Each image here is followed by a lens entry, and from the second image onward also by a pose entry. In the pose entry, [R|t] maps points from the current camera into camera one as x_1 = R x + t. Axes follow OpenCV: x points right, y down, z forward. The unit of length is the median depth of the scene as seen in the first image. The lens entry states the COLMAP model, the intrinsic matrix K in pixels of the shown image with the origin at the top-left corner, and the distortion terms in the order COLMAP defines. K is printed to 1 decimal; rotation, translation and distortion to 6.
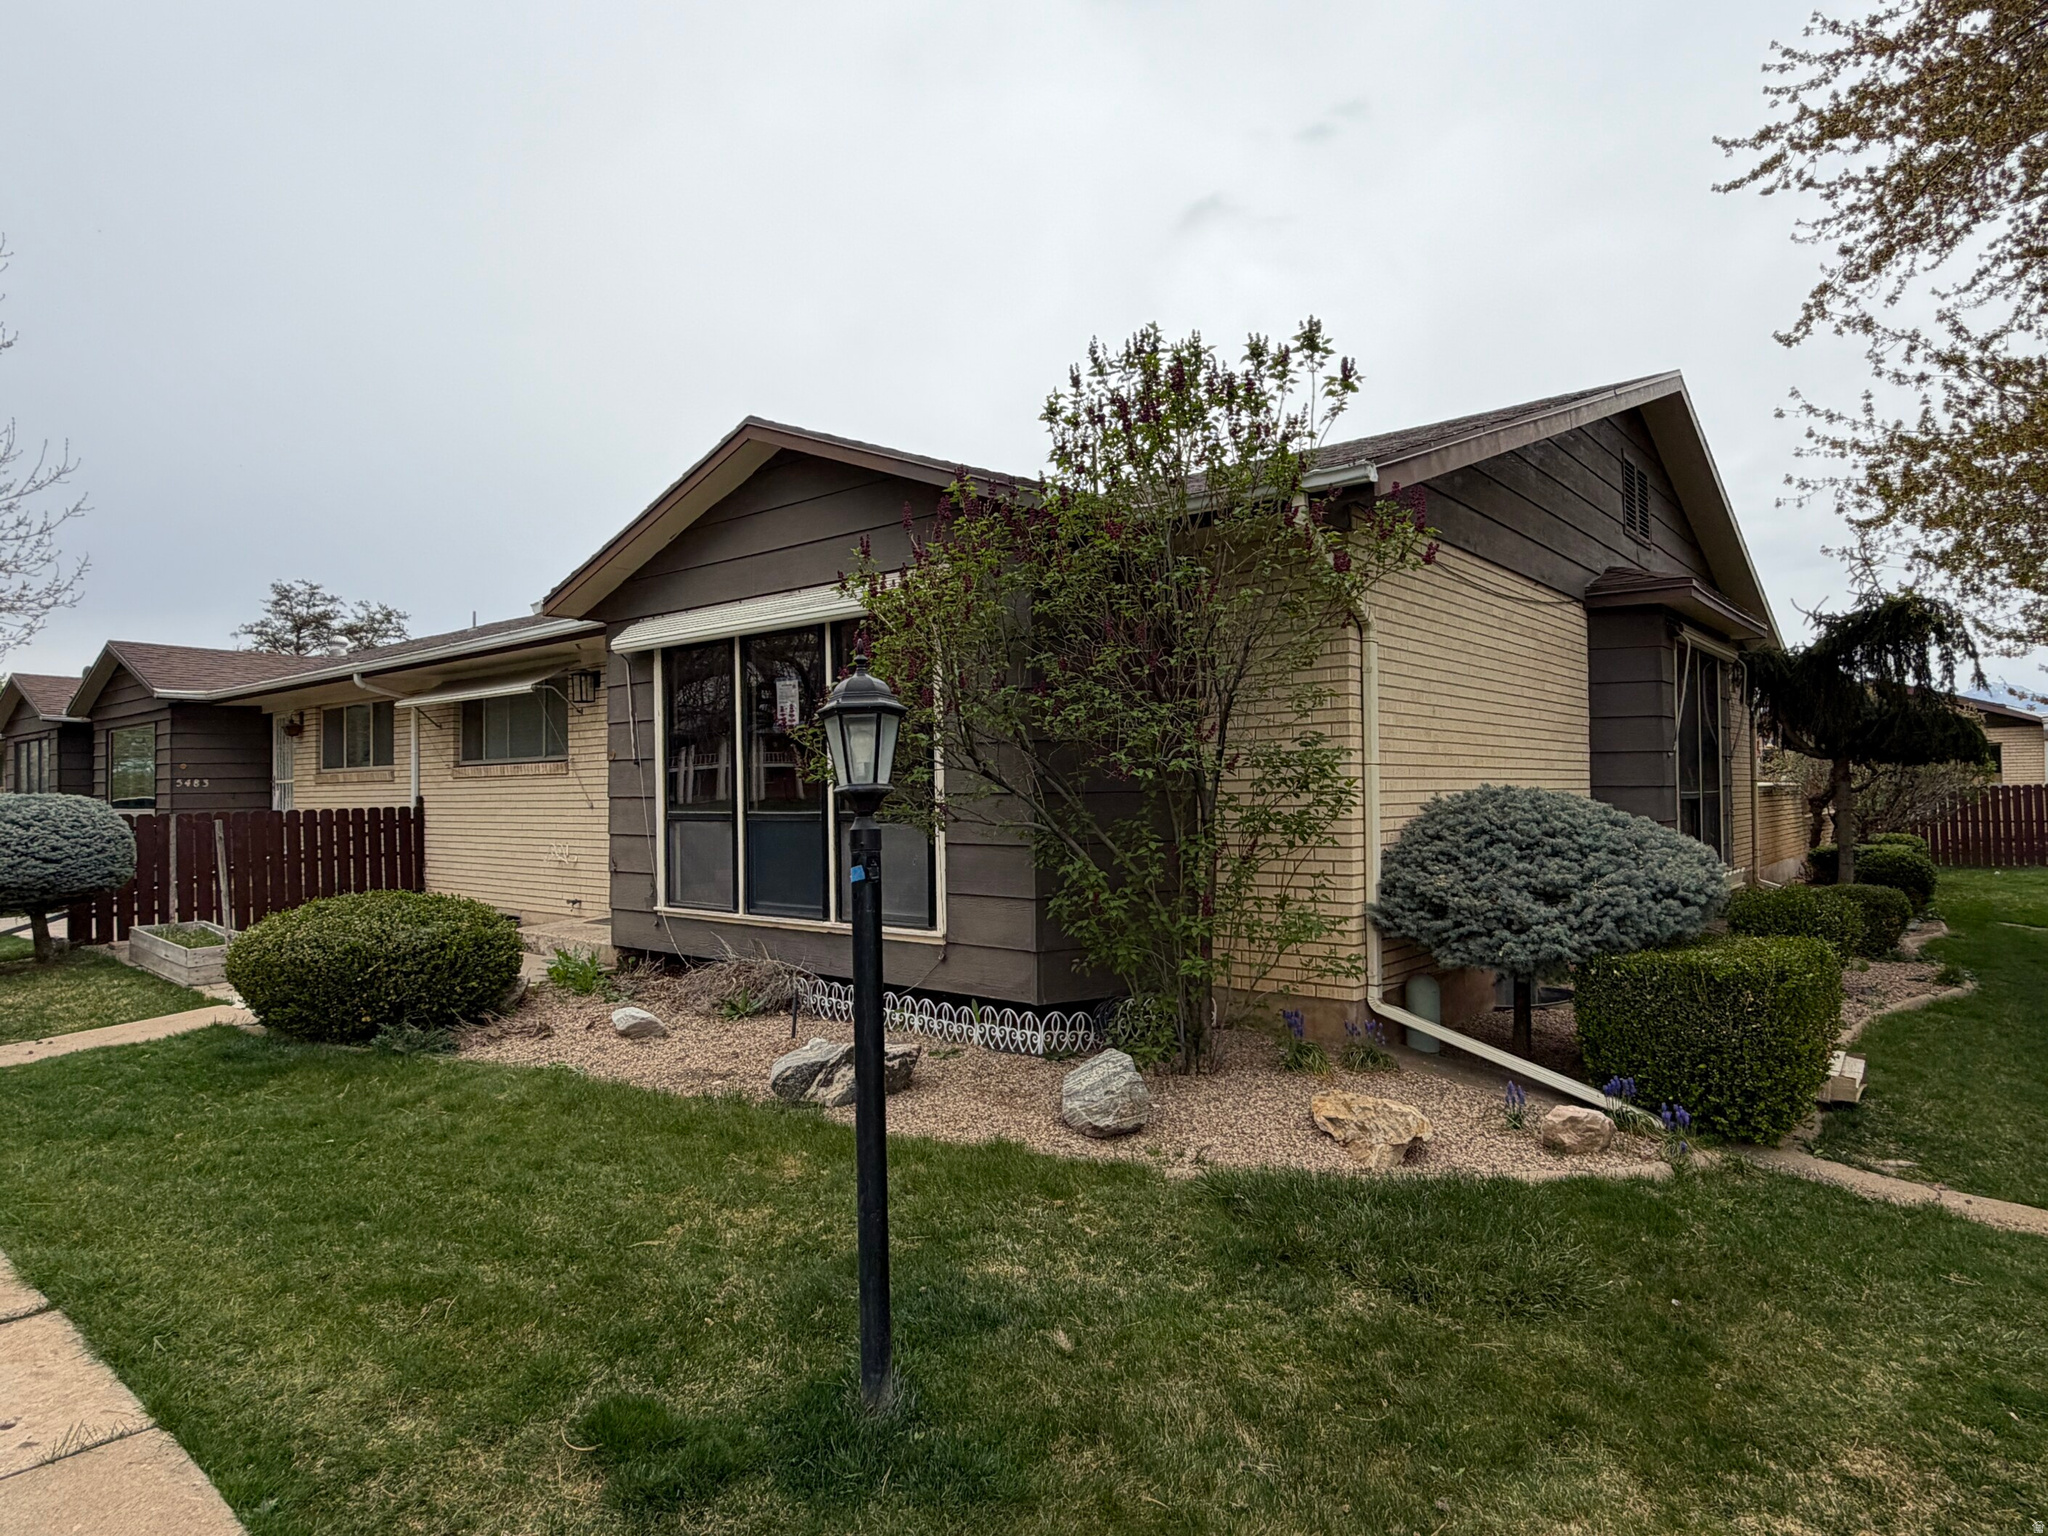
lens RADIAL K [[1190.8, 0, 1024.0], [0, 1190.8, 768.0], [0, 0, 1]] dist [-0.006830, -0.002393]
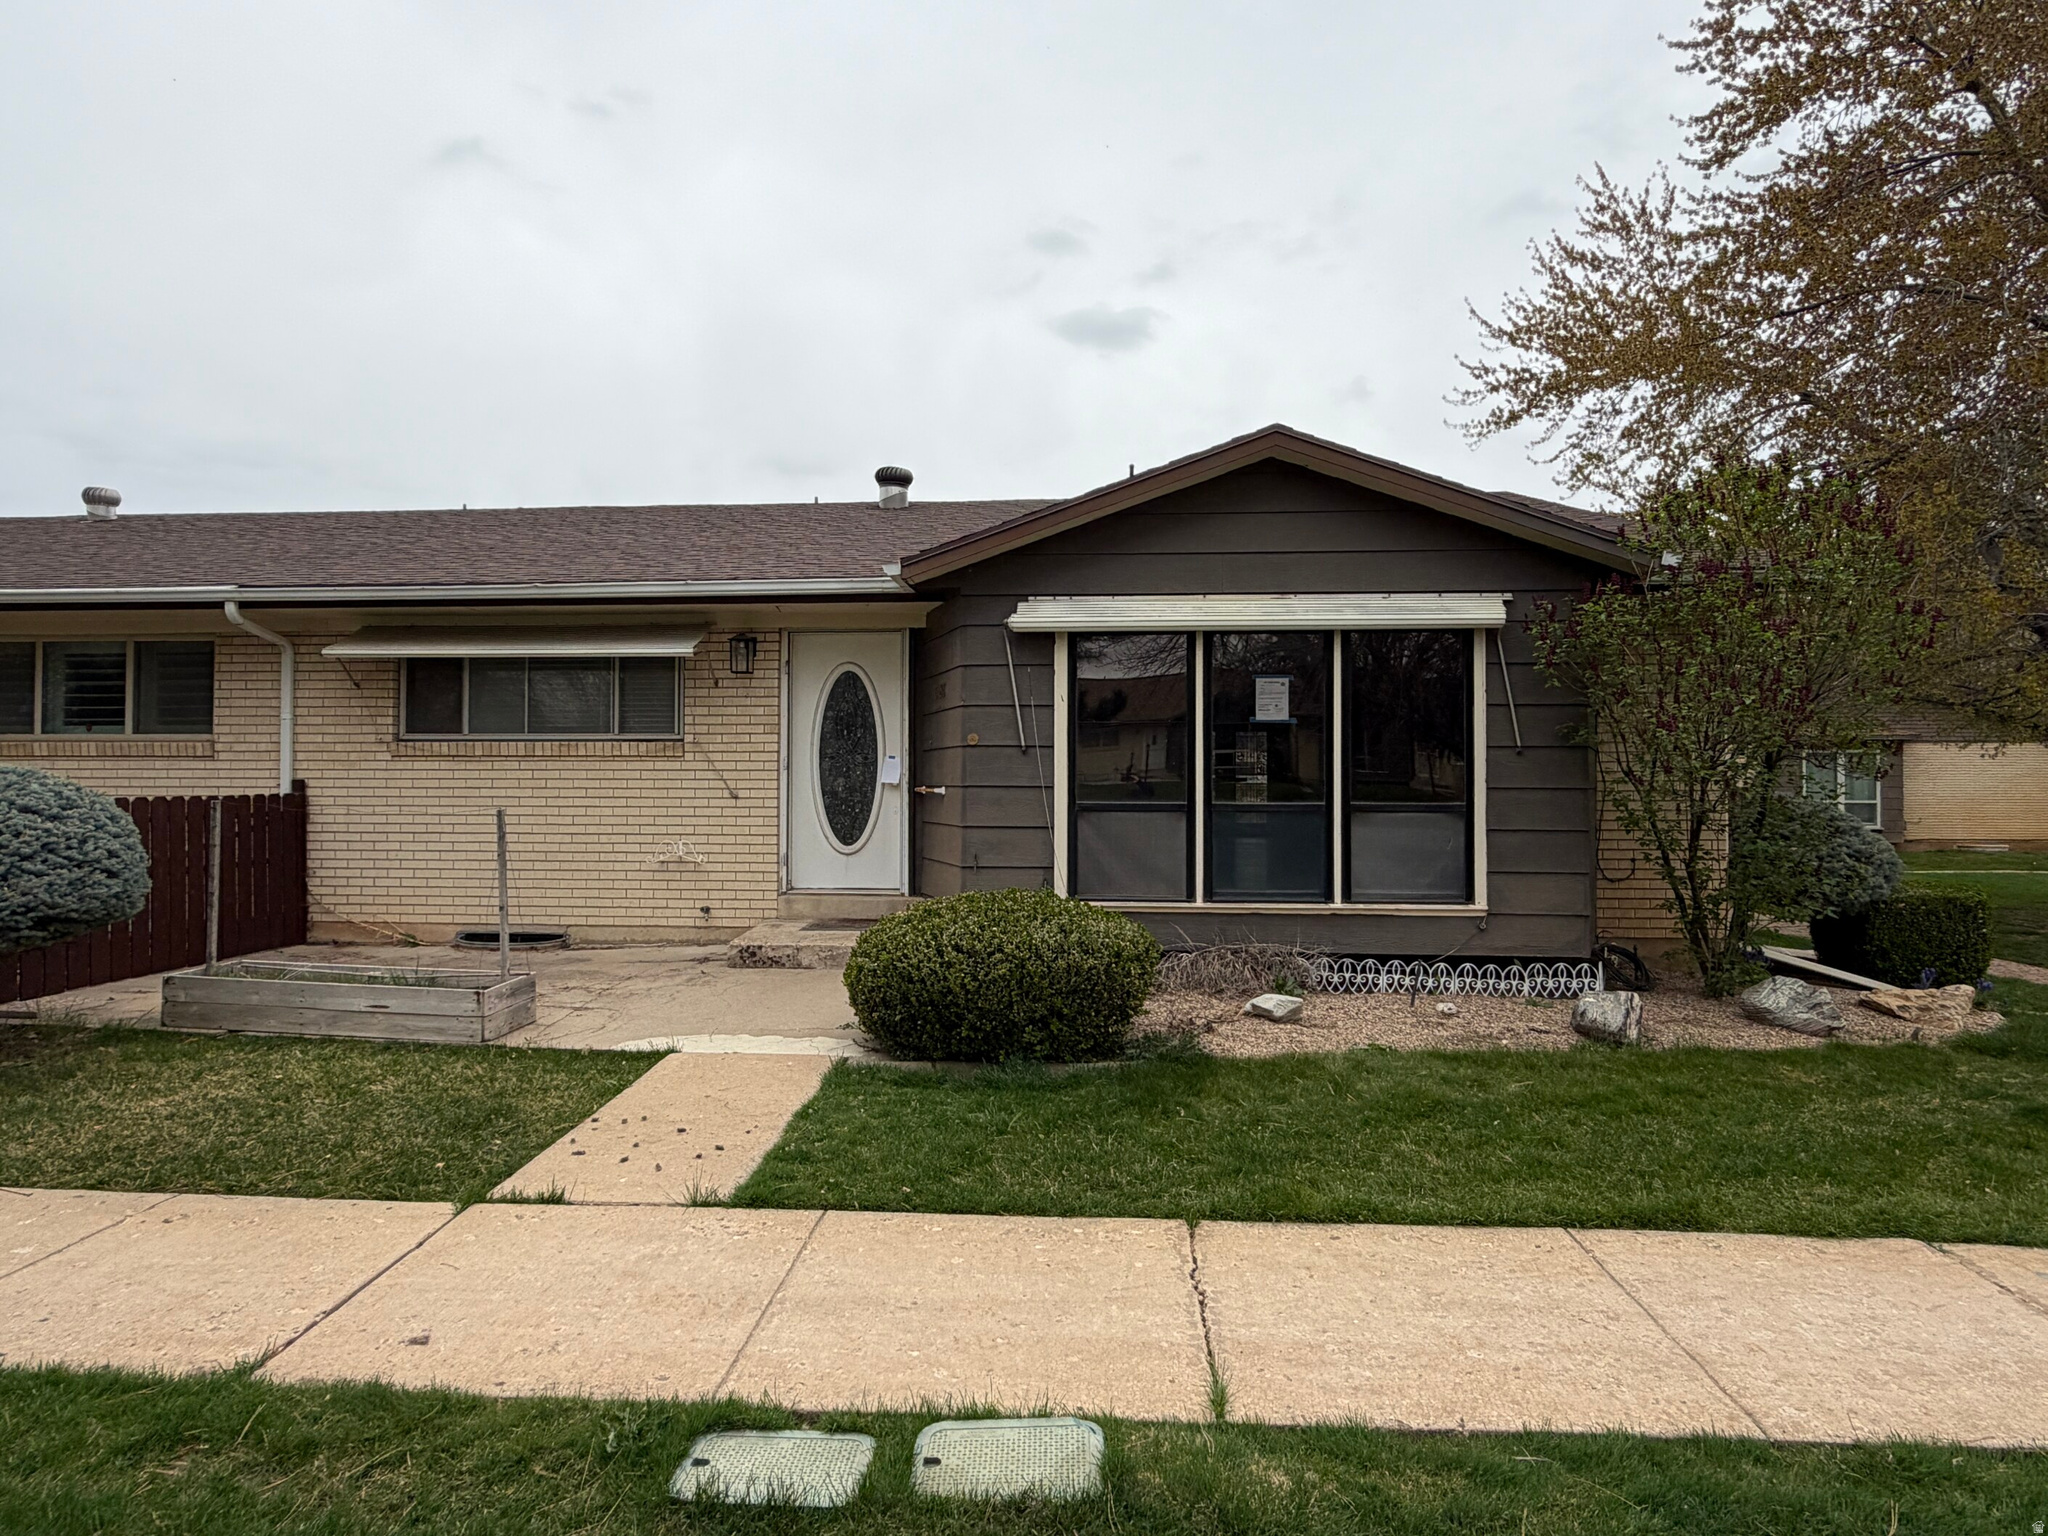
lens RADIAL K [[1190.8, 0, 1024.0], [0, 1190.8, 768.0], [0, 0, 1]] dist [-0.006830, -0.002393]
pose [[0.811090, 0.025163, 0.584380, -0.893041], [-0.025356, 0.999648, -0.007852, 0.017896], [-0.584371, -0.008449, 0.811442, 0.246051]]
